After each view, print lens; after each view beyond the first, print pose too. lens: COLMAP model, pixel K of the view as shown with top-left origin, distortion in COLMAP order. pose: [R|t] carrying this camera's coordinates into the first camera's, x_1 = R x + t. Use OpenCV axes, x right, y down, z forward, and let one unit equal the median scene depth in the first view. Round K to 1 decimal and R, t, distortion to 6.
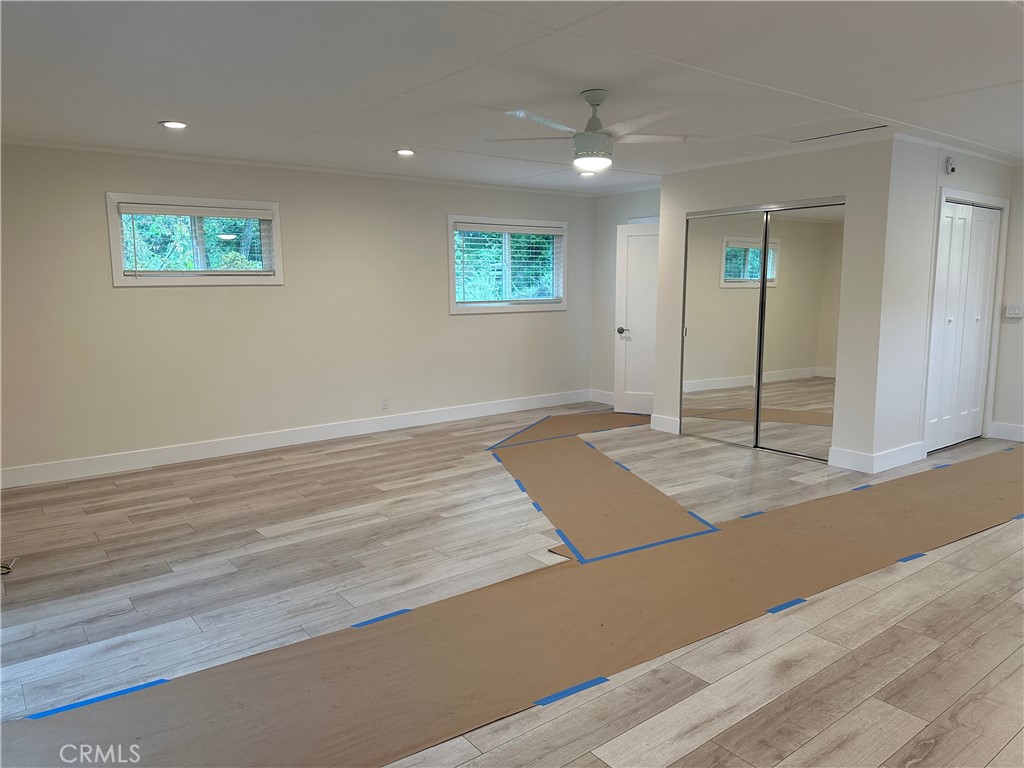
lens RADIAL K [[714.8, 0, 515.1], [0, 714.8, 377.3], [0, 0, 1]] dist [0.069208, -0.081151]
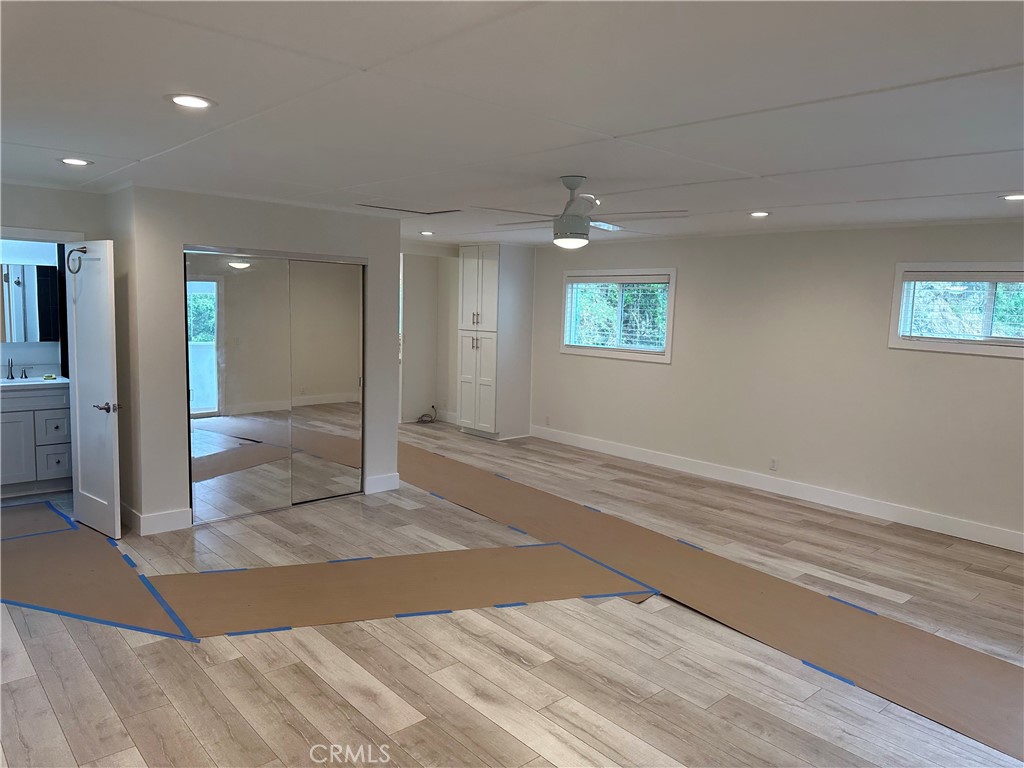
lens RADIAL K [[714.8, 0, 504.0], [0, 714.8, 382.5], [0, 0, 1]] dist [0.069208, -0.081151]
pose [[-0.065742, -0.112887, 0.991431, -0.840887], [0.099690, 0.987866, 0.119091, -0.204745], [-0.992844, 0.106665, -0.053690, 1.046349]]
